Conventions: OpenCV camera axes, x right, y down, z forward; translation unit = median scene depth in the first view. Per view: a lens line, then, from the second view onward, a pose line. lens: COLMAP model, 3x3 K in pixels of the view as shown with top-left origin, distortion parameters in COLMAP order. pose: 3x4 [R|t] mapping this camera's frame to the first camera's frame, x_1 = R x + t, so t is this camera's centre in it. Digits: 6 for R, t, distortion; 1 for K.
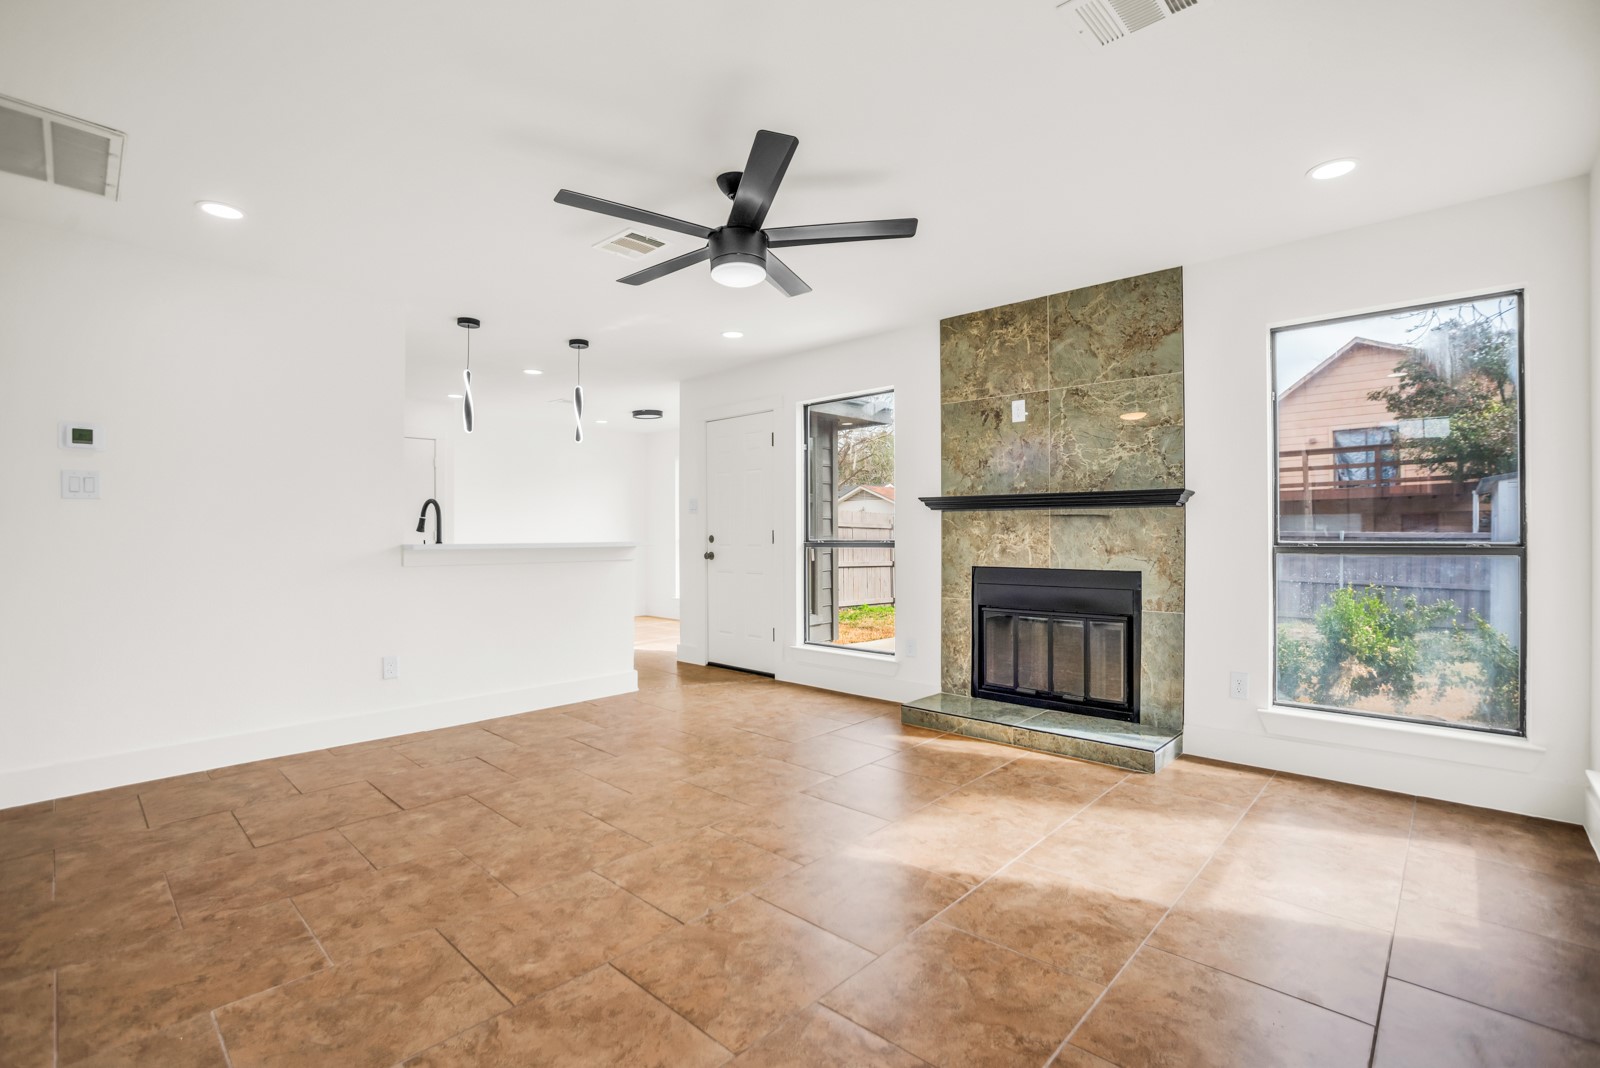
lens RADIAL K [[727.5, 0, 807.4], [0, 727.5, 530.1], [0, 0, 1]] dist [-0.065085, 0.022001]
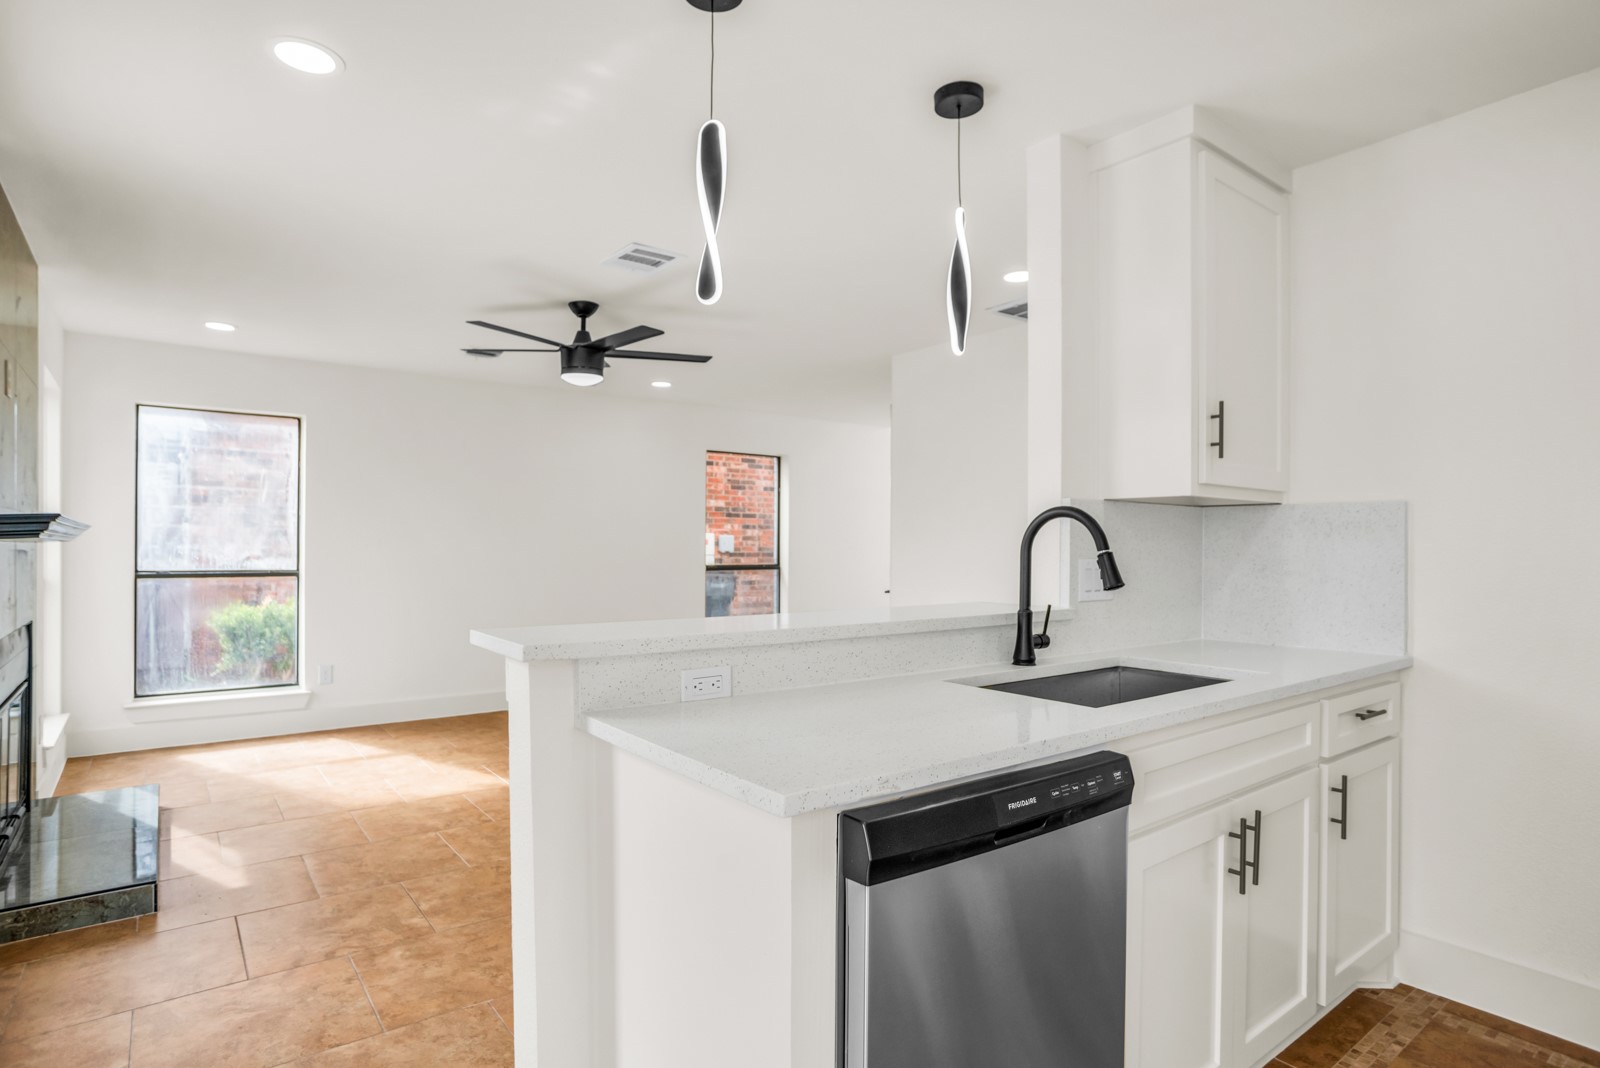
lens RADIAL K [[849.5, 0, 803.7], [0, 849.5, 567.6], [0, 0, 1]] dist [-0.066330, 0.033787]
pose [[-0.985250, -0.007916, 0.170937, -0.538492], [-0.004279, 0.999757, 0.021635, -0.025020], [-0.171066, 0.020584, -0.985044, 1.723798]]
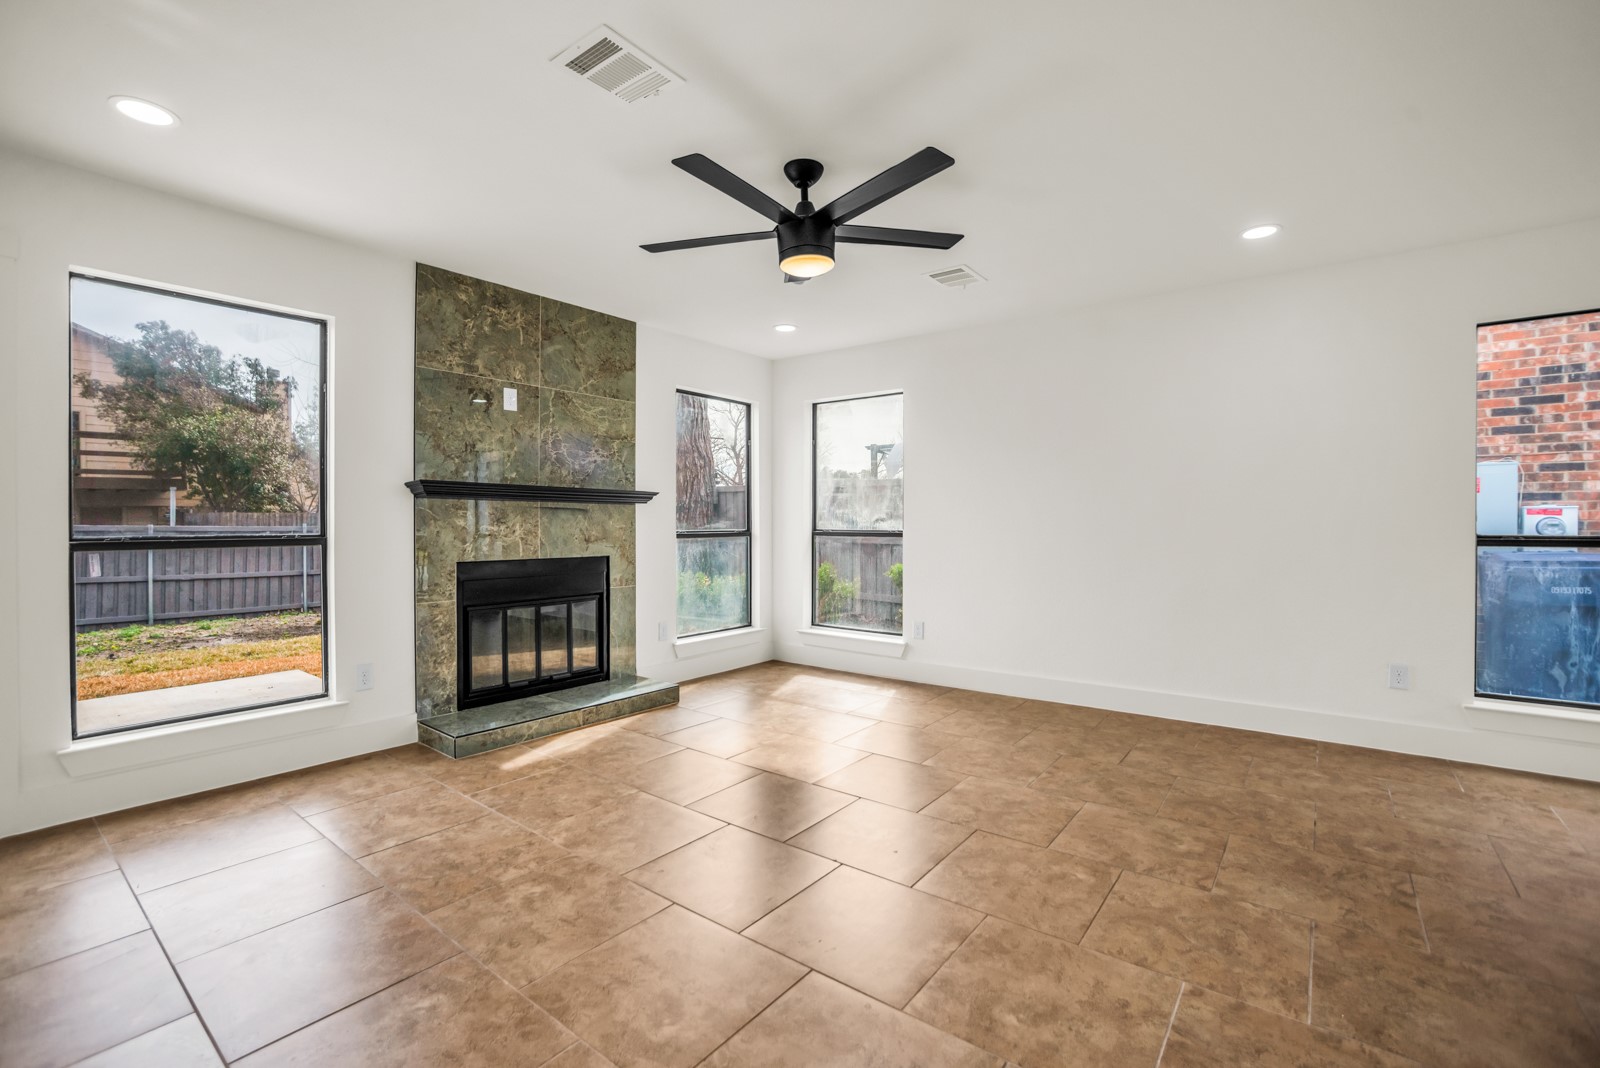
lens RADIAL K [[693.8, 0, 796.8], [0, 693.8, 528.8], [0, 0, 1]] dist [-0.076871, 0.025182]
pose [[-0.080232, -0.003486, 0.996770, -0.724996], [-0.002864, 0.999991, 0.003267, 0.006302], [-0.996772, -0.002592, -0.080242, 0.758505]]
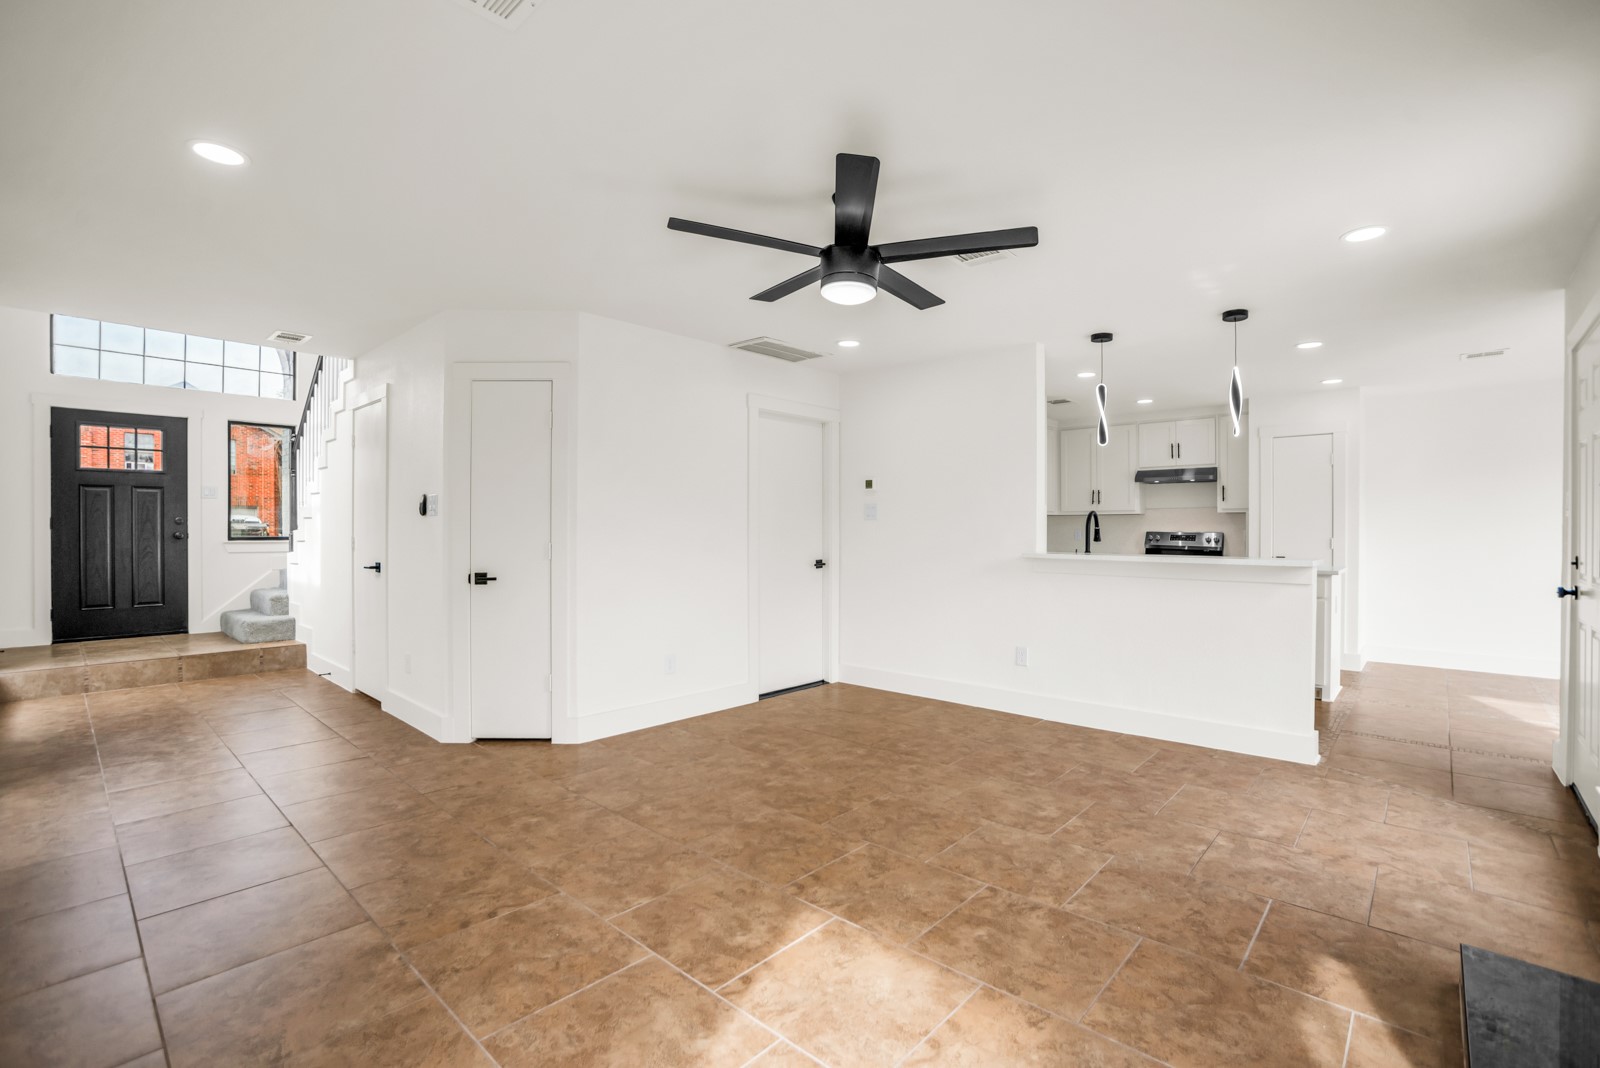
lens RADIAL K [[727.5, 0, 807.4], [0, 727.5, 530.1], [0, 0, 1]] dist [-0.065085, 0.022001]
pose [[0.009930, 0.006165, -0.999932, 0.623547], [-0.000917, 0.999981, 0.006156, -0.023877], [0.999950, 0.000856, 0.009935, 0.650141]]
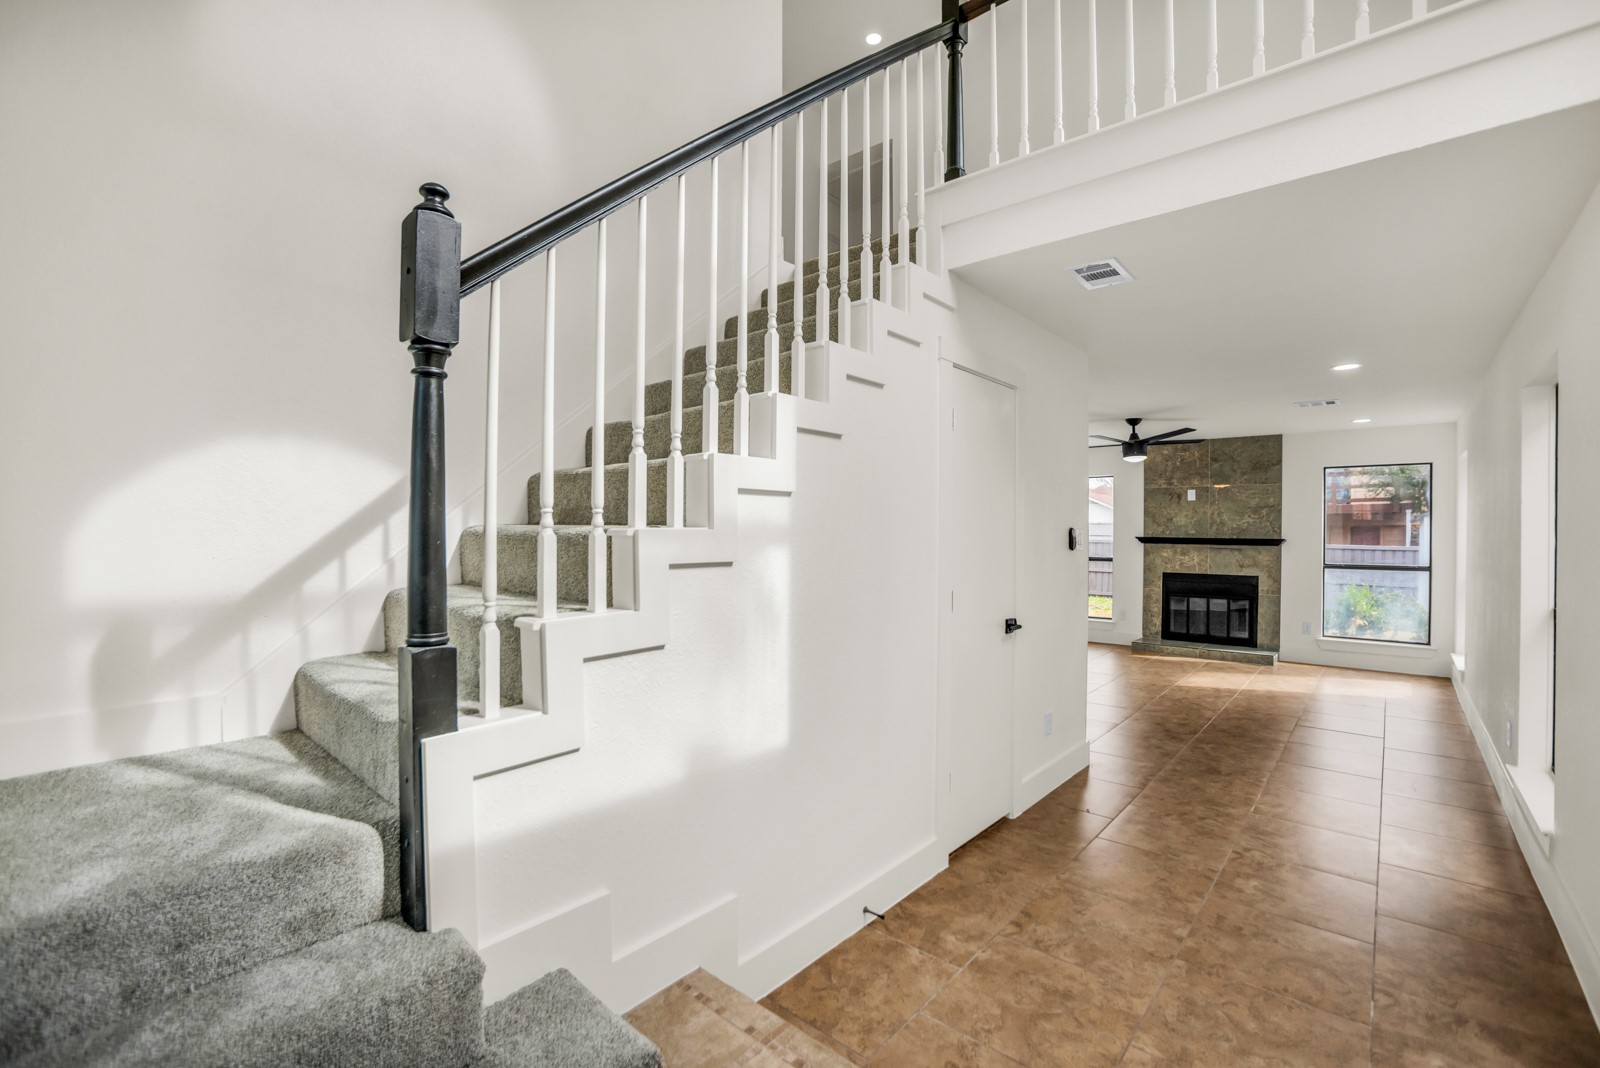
lens RADIAL K [[693.8, 0, 796.8], [0, 693.8, 528.8], [0, 0, 1]] dist [-0.076871, 0.025182]
pose [[0.999768, 0.011743, 0.018066, -0.919517], [-0.011739, 0.999931, -0.000346, -0.063860], [-0.018069, 0.000134, 0.999837, -0.945483]]
